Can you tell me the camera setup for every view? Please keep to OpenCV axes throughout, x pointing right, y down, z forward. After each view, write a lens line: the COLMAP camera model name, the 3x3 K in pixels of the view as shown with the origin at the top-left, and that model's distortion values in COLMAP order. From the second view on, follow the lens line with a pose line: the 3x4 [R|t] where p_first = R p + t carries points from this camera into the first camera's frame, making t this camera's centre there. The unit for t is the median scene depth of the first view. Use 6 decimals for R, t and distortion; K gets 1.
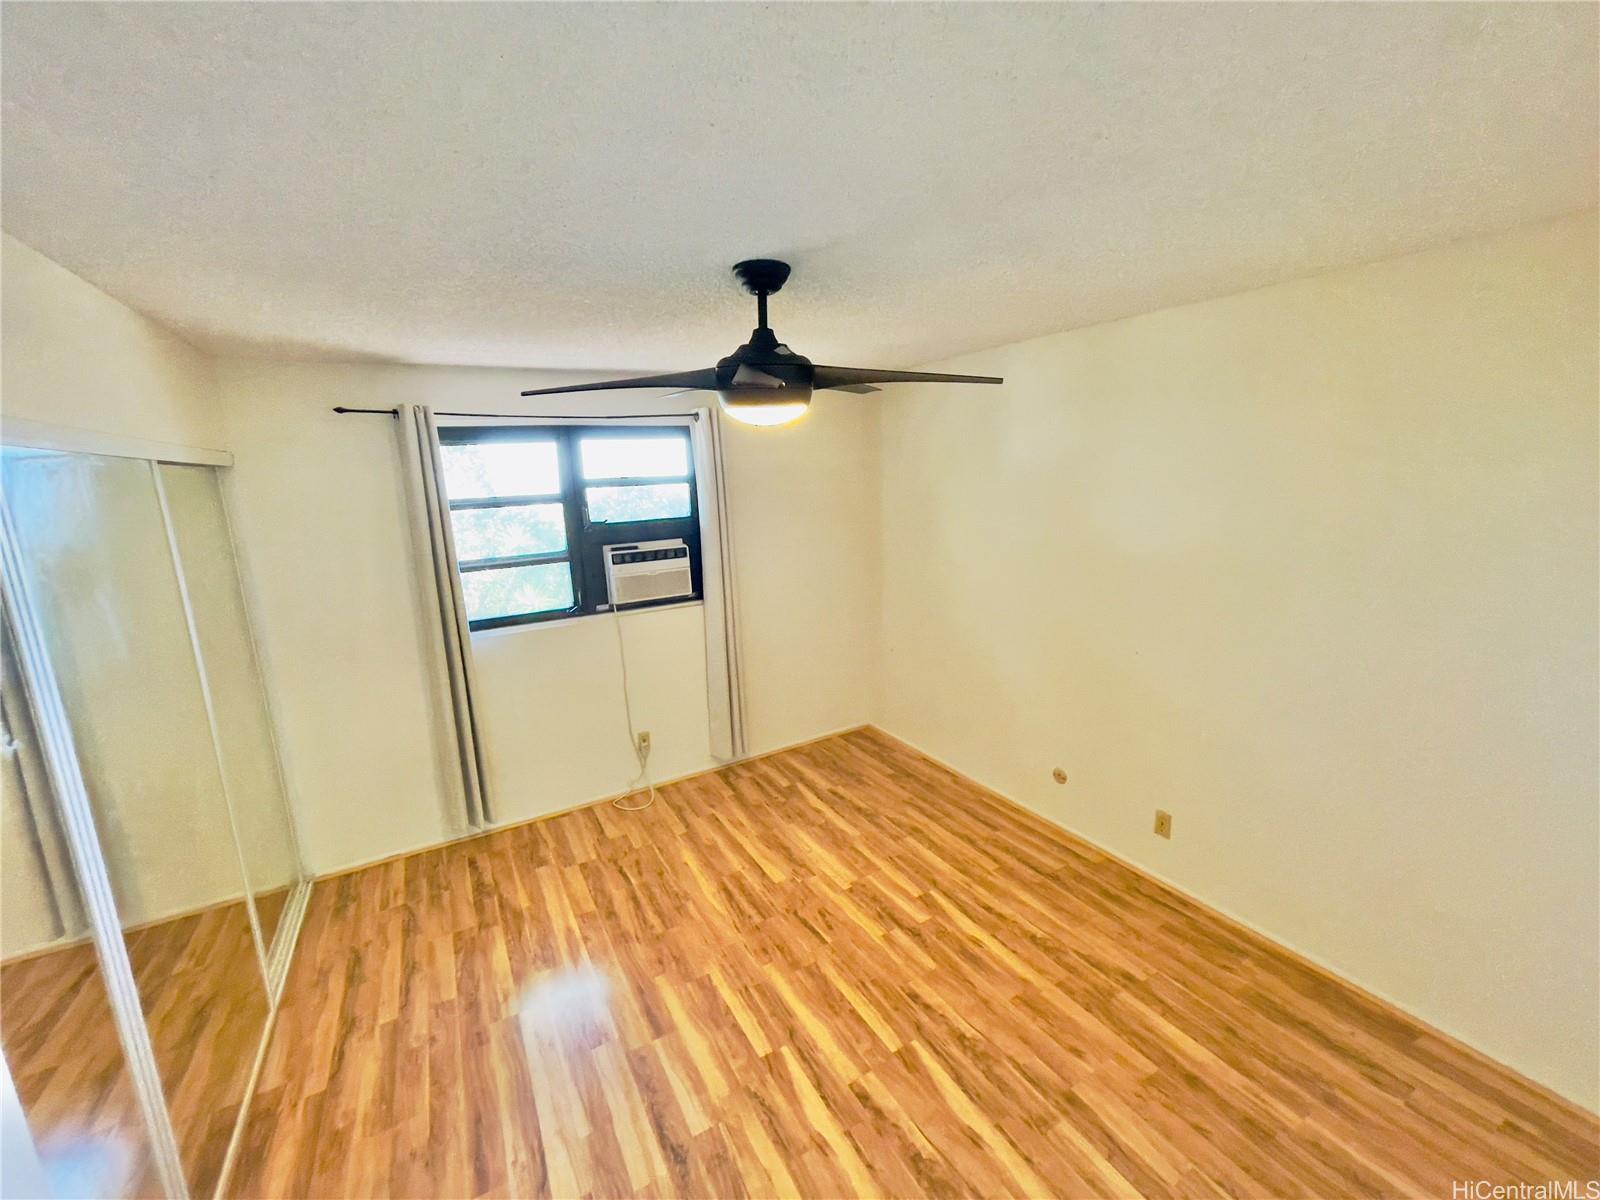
lens RADIAL K [[647.6, 0, 796.8], [0, 647.6, 600.9], [0, 0, 1]] dist [-0.019867, 0.008869]
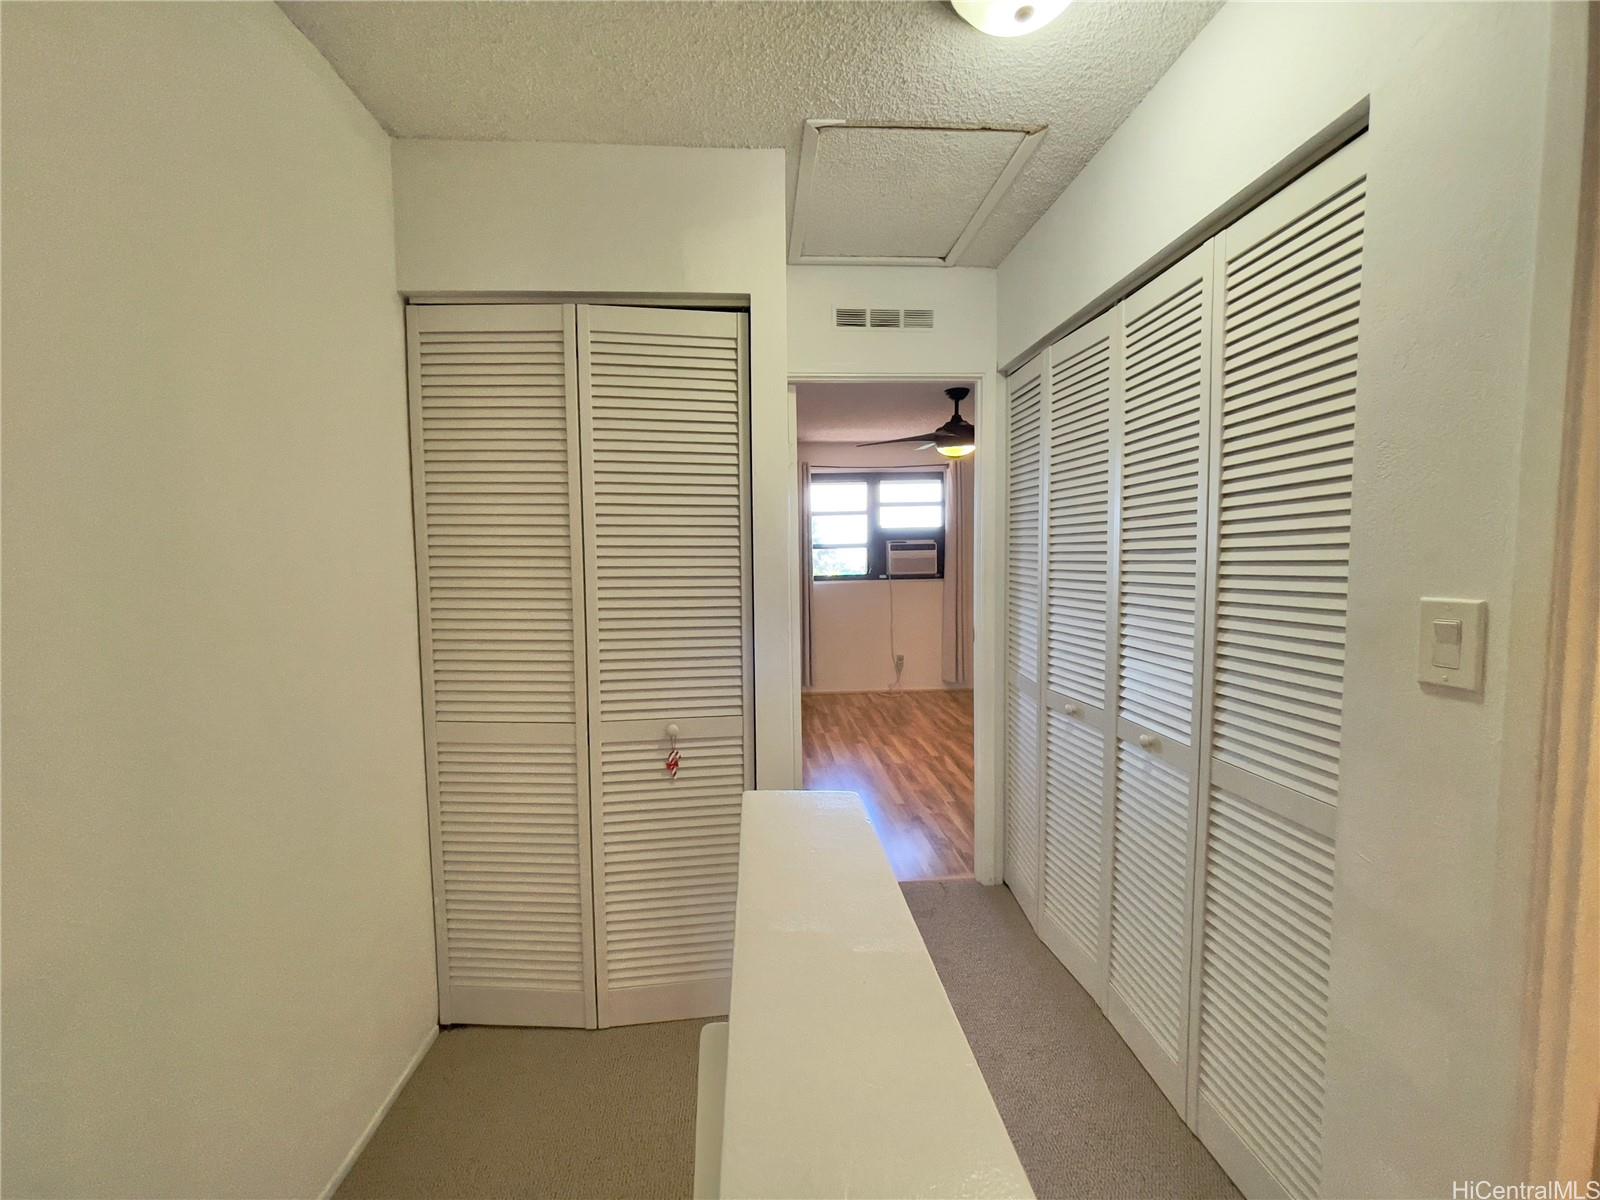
lens RADIAL K [[647.6, 0, 796.8], [0, 647.6, 600.9], [0, 0, 1]] dist [-0.019867, 0.008869]
pose [[0.900106, 0.052207, -0.432531, 0.367535], [-0.103033, 0.990140, -0.094902, 0.404249], [0.423312, 0.129987, 0.896611, -0.961519]]
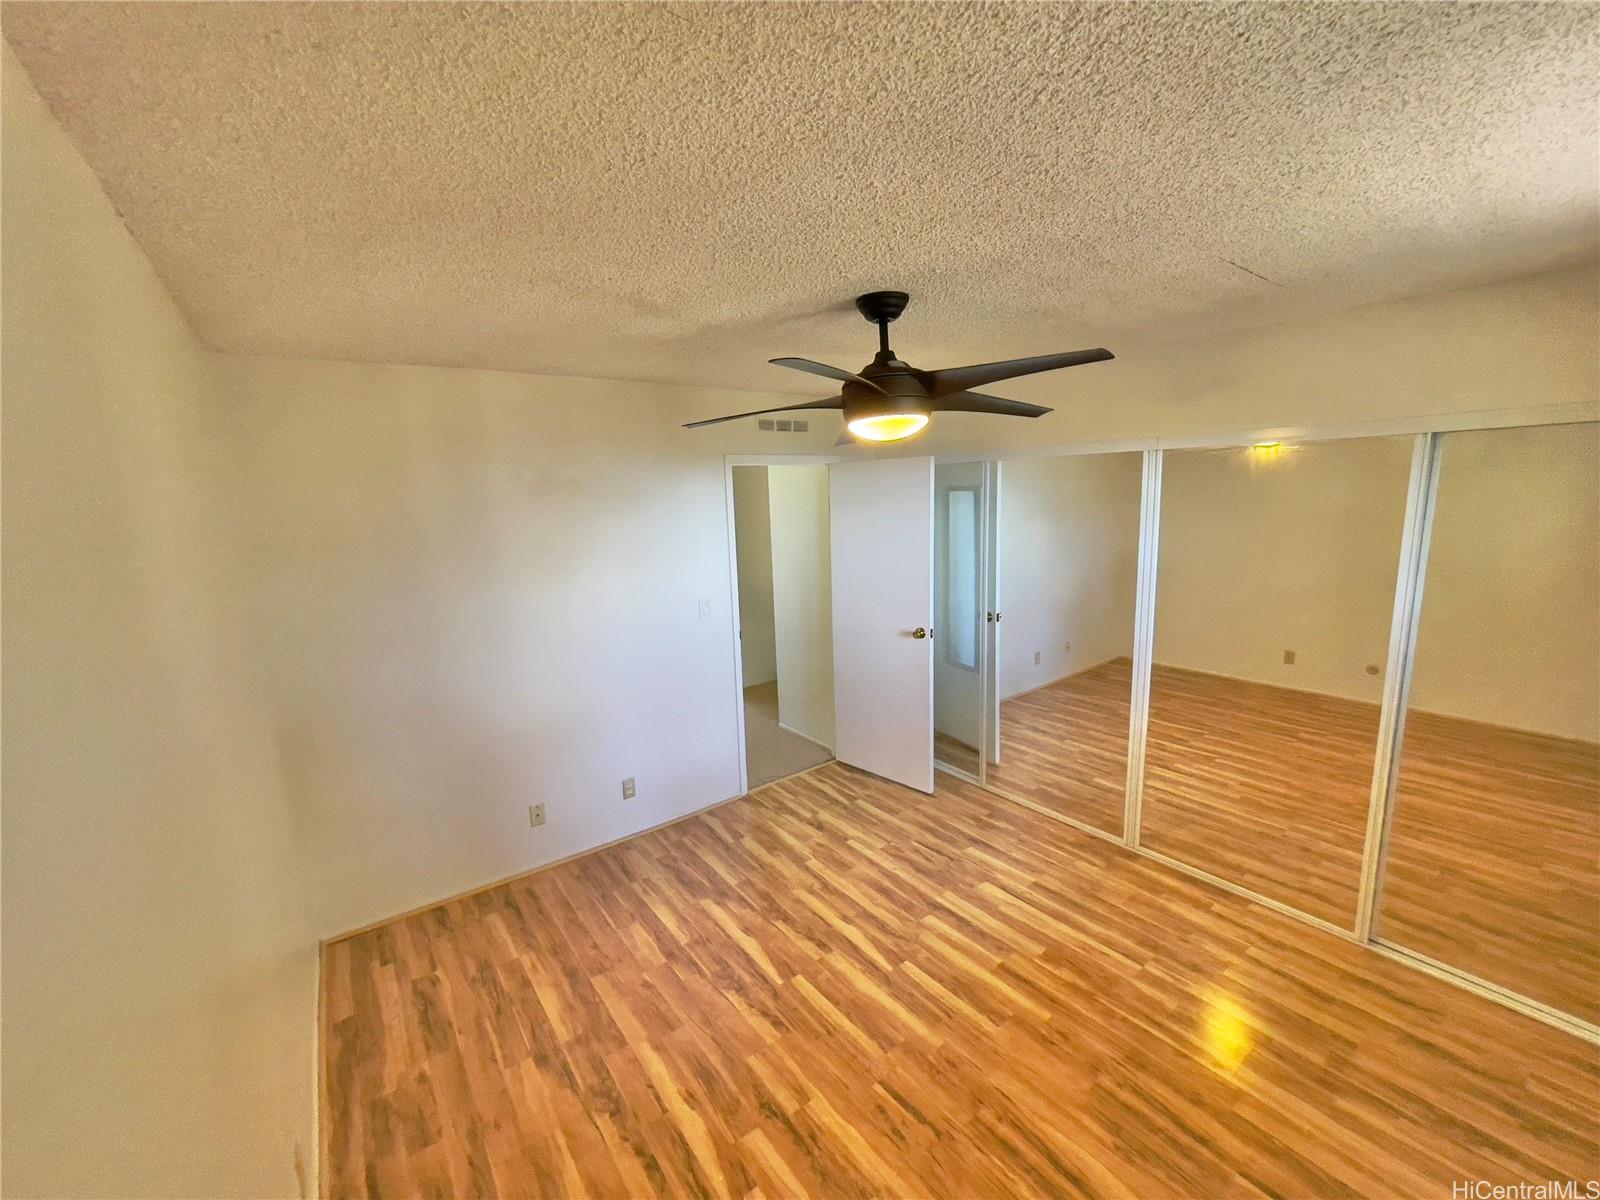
lens RADIAL K [[647.6, 0, 796.8], [0, 647.6, 600.9], [0, 0, 1]] dist [-0.019867, 0.008869]
pose [[-0.989847, 0.092873, -0.107597, 0.191796], [0.047580, 0.929838, 0.364880, -0.334898], [0.133936, 0.356056, -0.924816, 1.633579]]
